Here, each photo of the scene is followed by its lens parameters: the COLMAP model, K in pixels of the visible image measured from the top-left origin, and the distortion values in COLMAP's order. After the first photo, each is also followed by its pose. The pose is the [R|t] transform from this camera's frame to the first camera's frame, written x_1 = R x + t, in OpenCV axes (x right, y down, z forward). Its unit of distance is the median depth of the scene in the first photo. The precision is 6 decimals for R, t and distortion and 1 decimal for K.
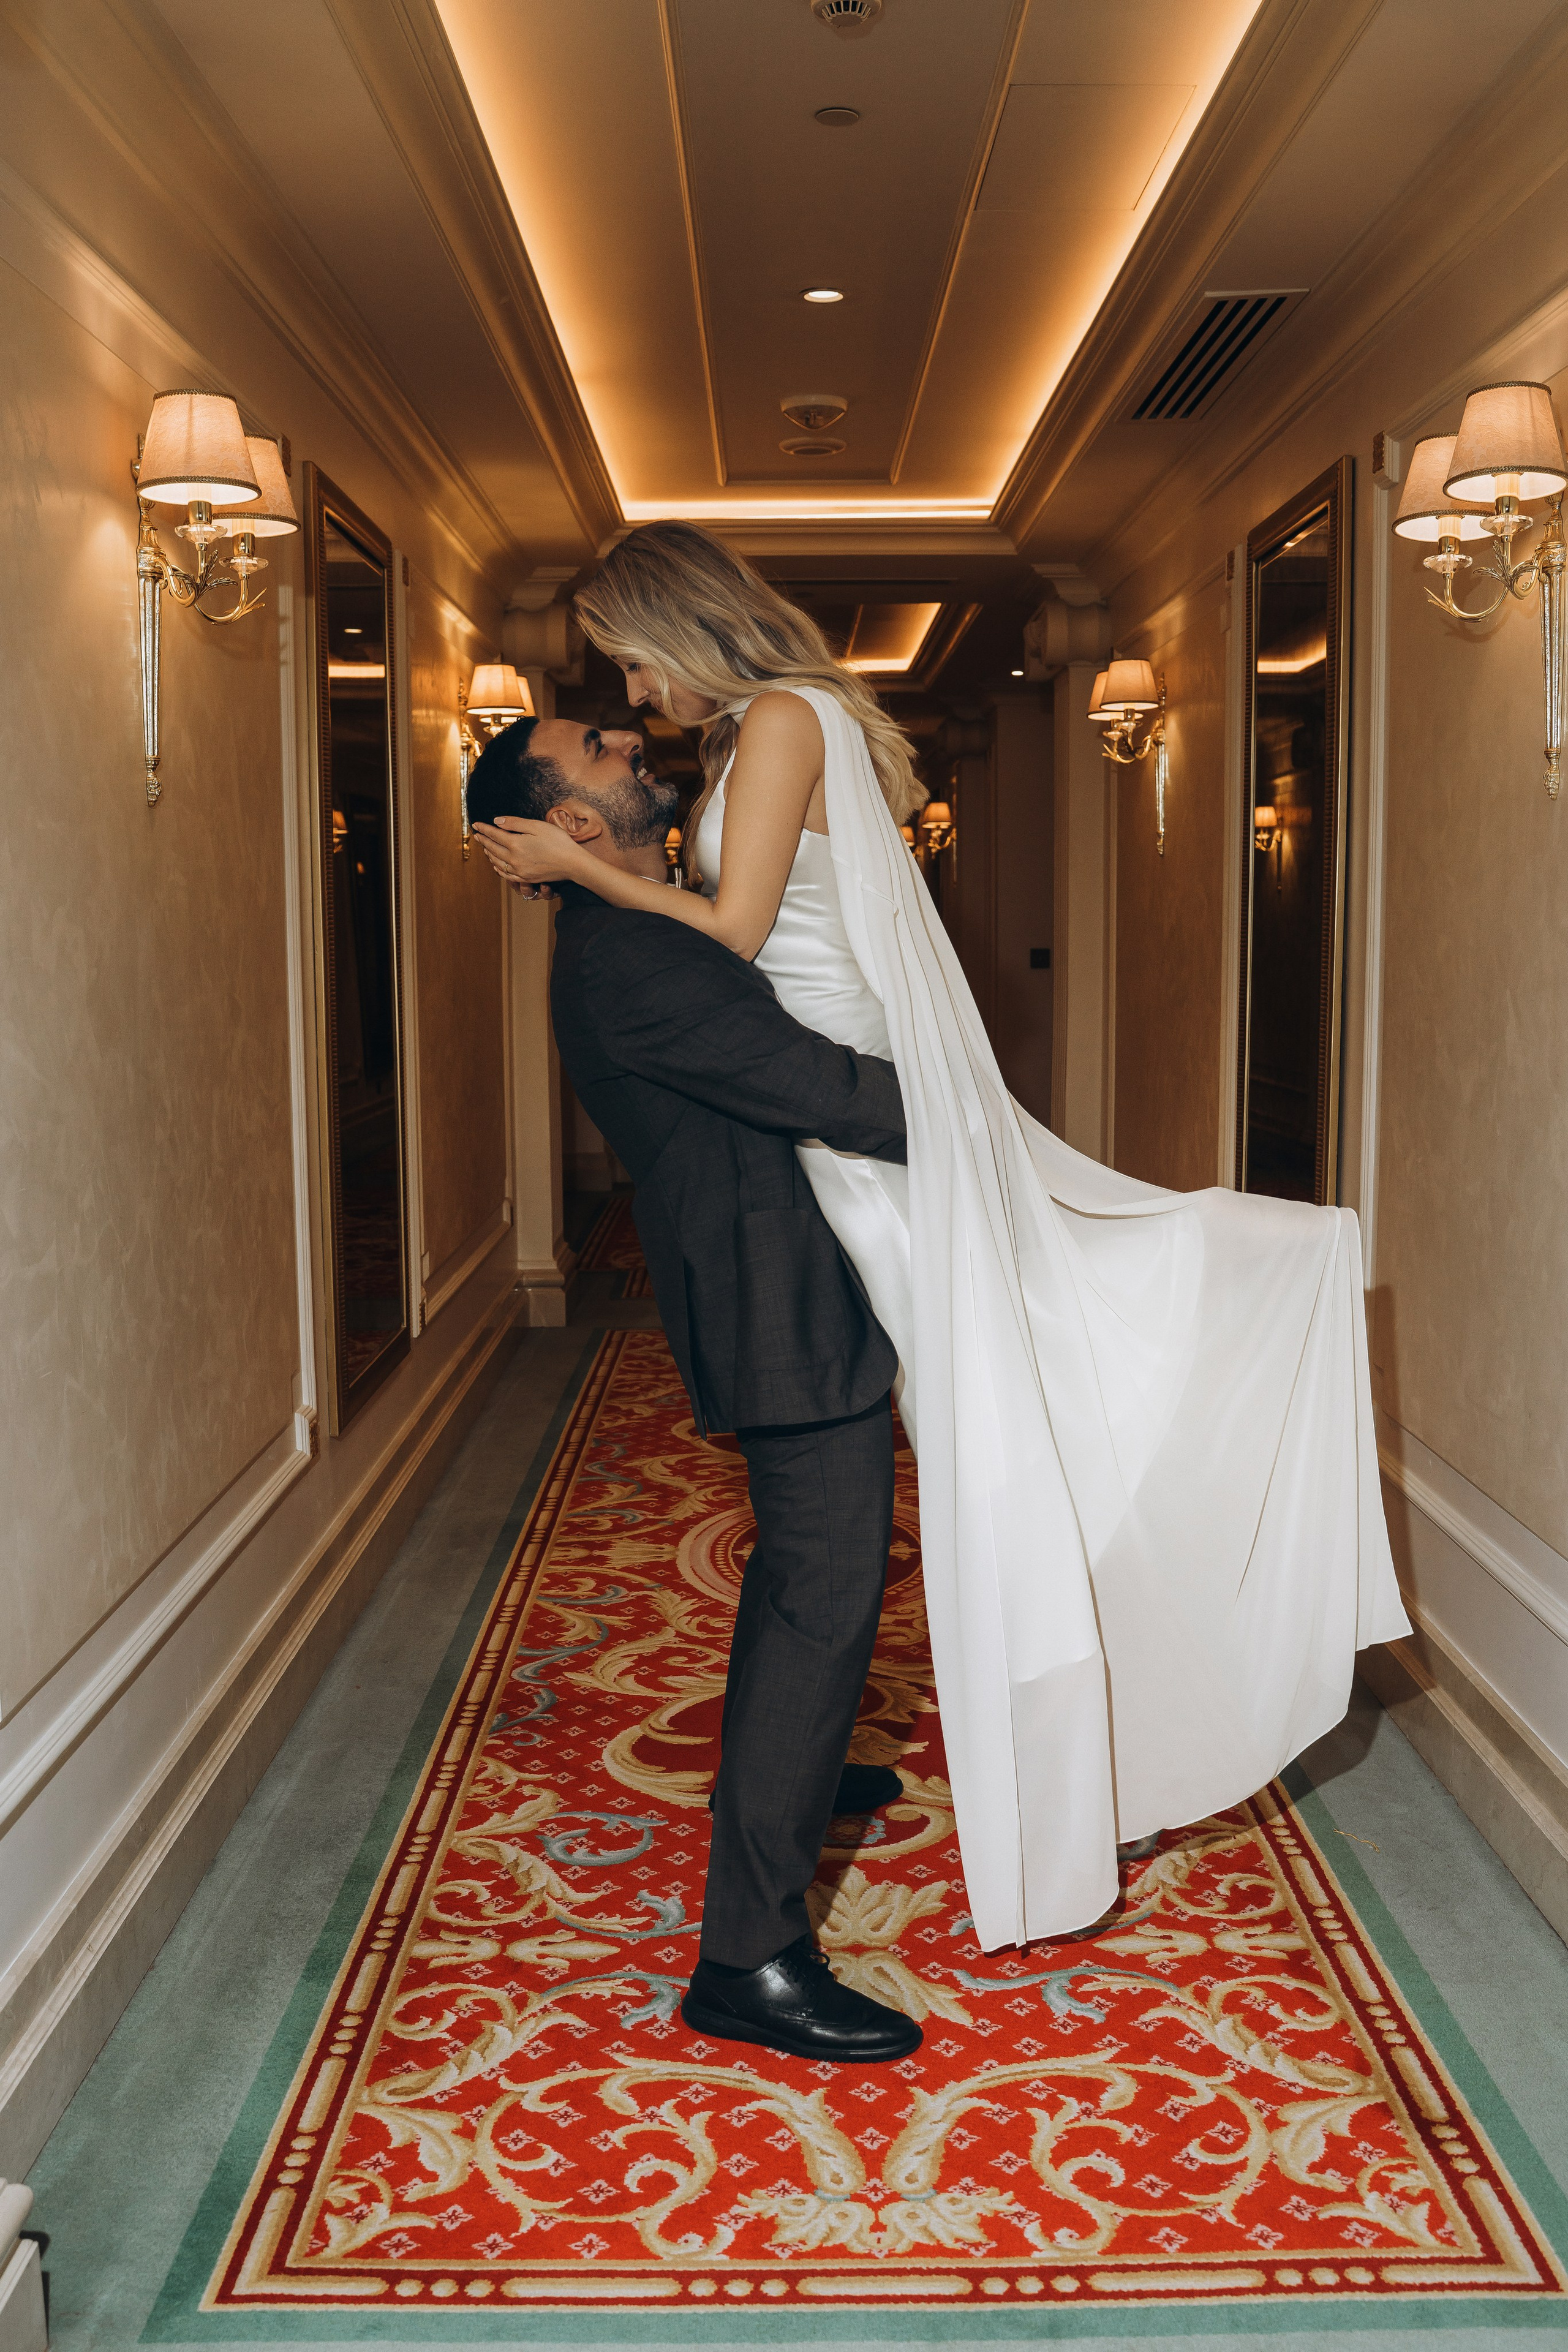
lens RADIAL K [[1978.4, 0, 783.2], [0, 1978.4, 1161.4], [0, 0, 1]] dist [-0.019927, -0.009091]
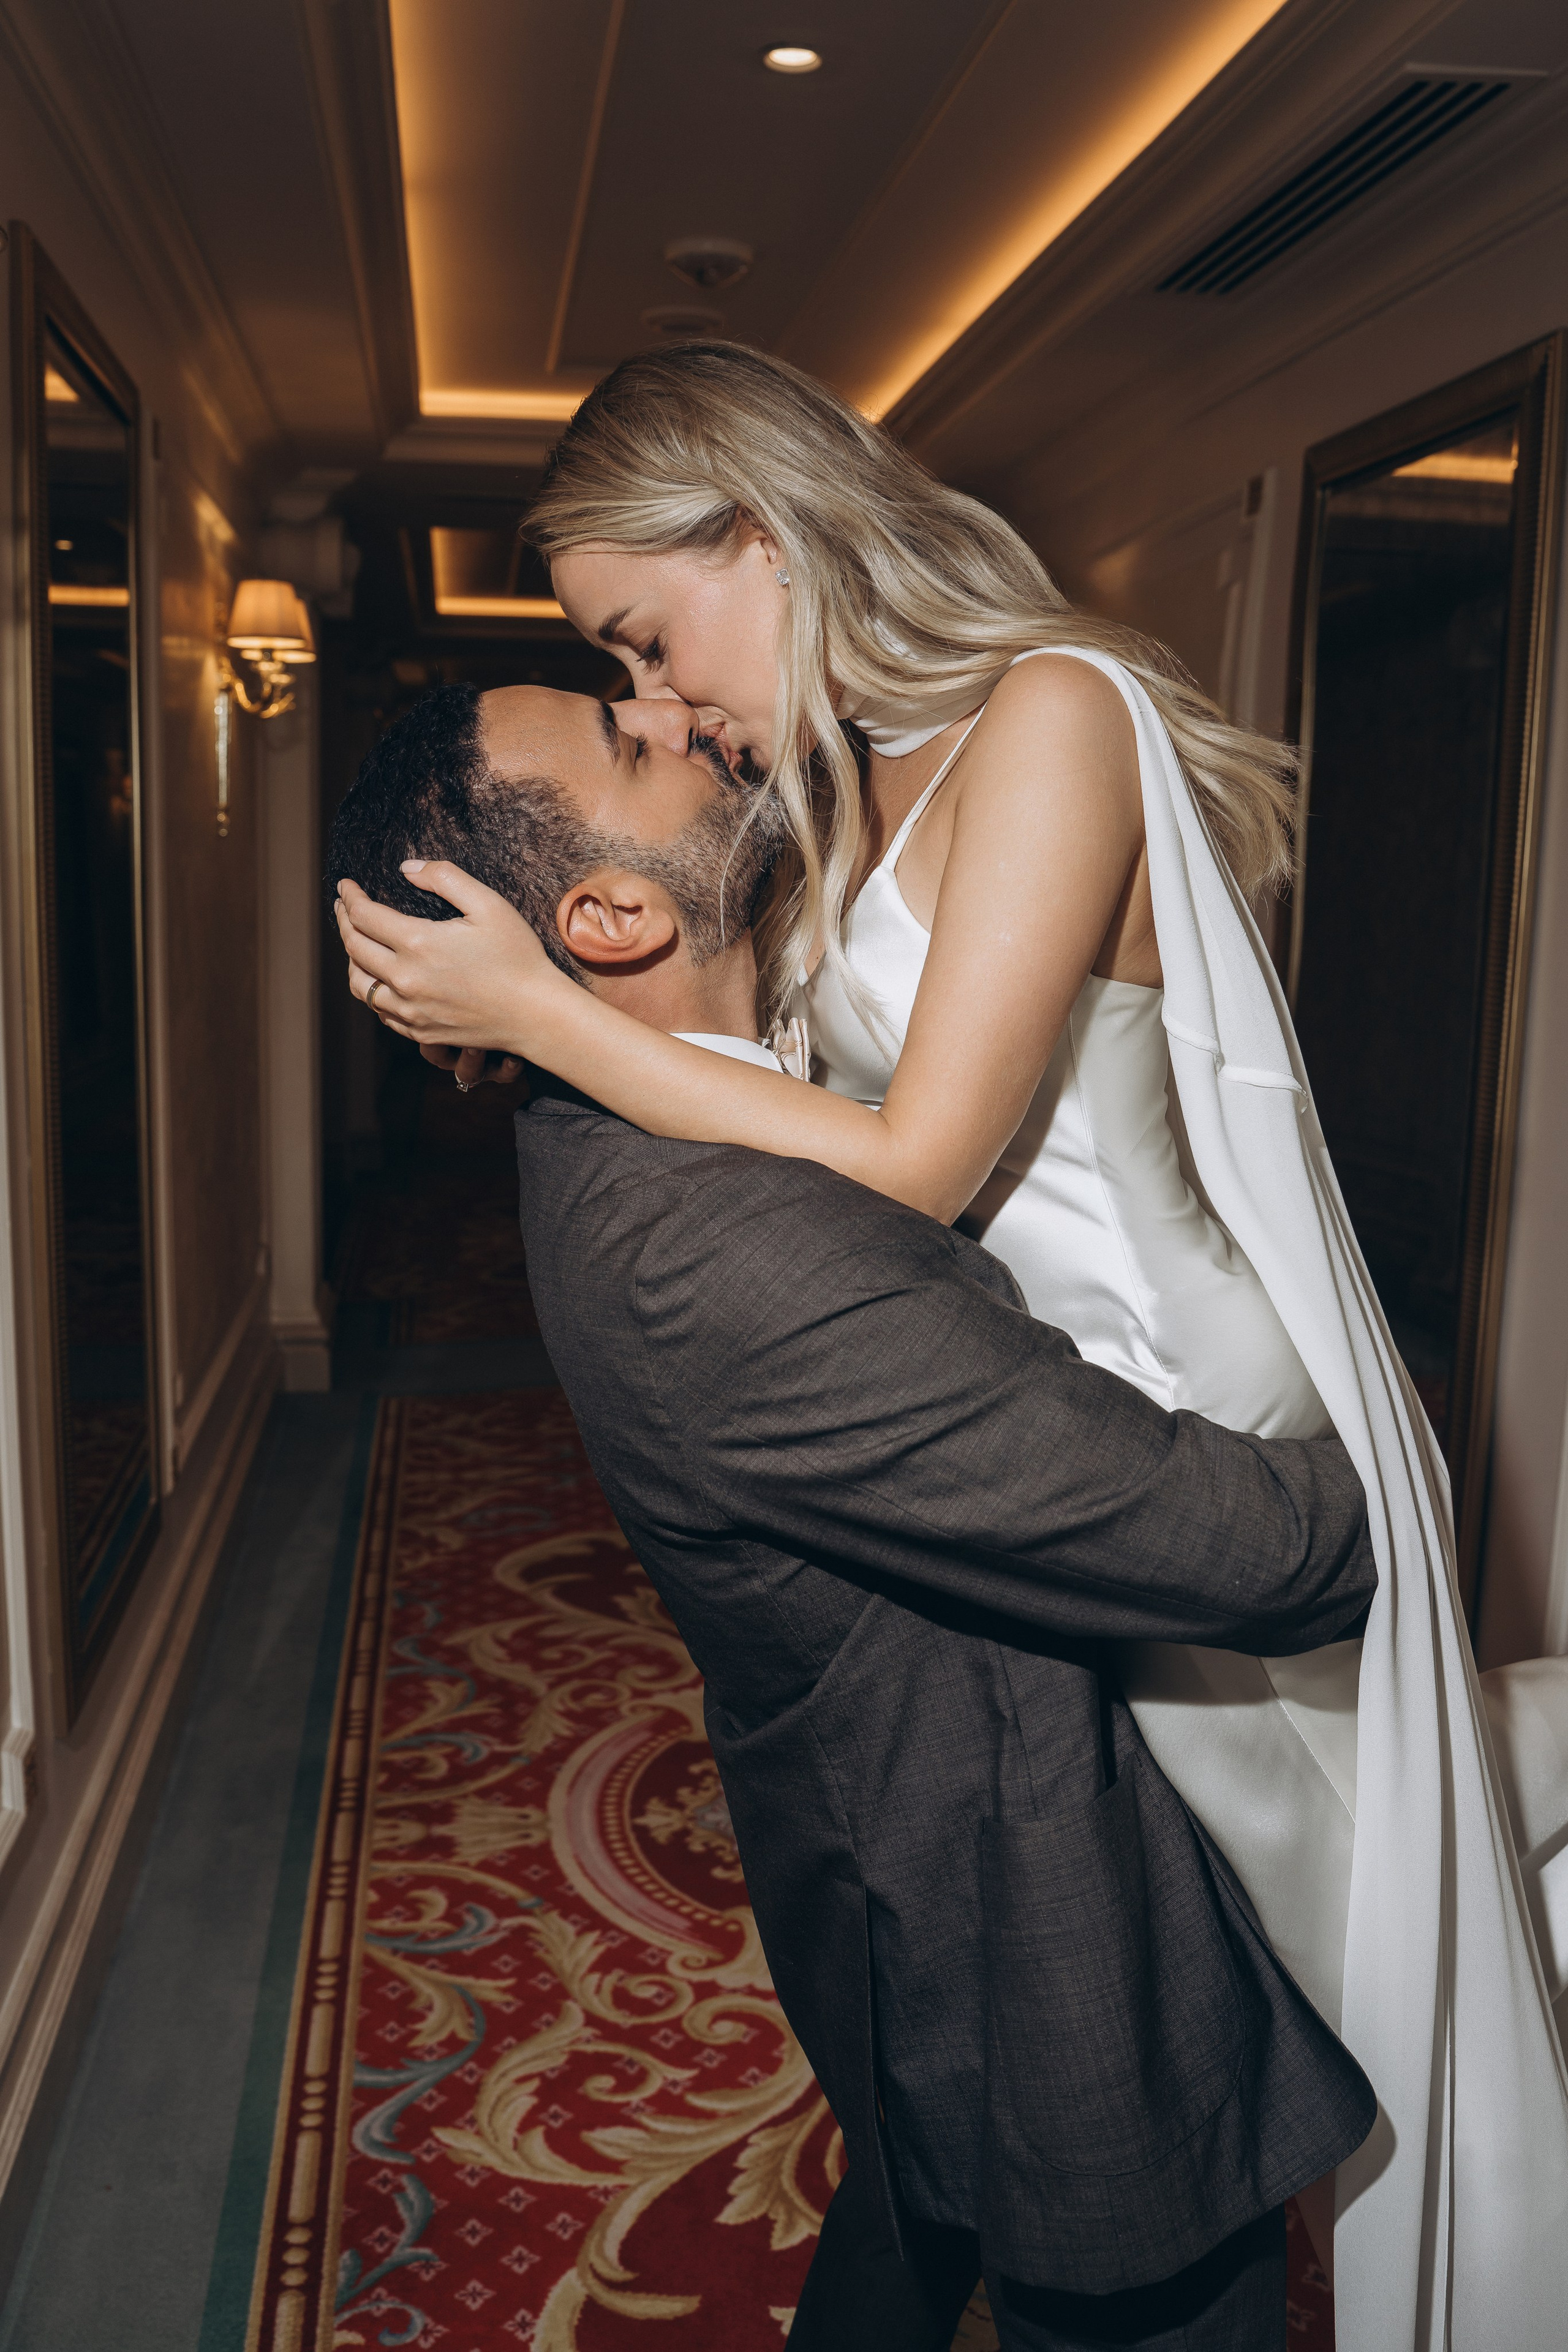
lens RADIAL K [[1978.4, 0, 779.2], [0, 1978.4, 1188.0], [0, 0, 1]] dist [-0.019927, -0.009091]
pose [[0.990277, 0.007893, 0.138888, -0.073040], [-0.012428, 0.999416, 0.031818, -0.059430], [-0.138556, -0.033235, 0.989797, 0.283640]]
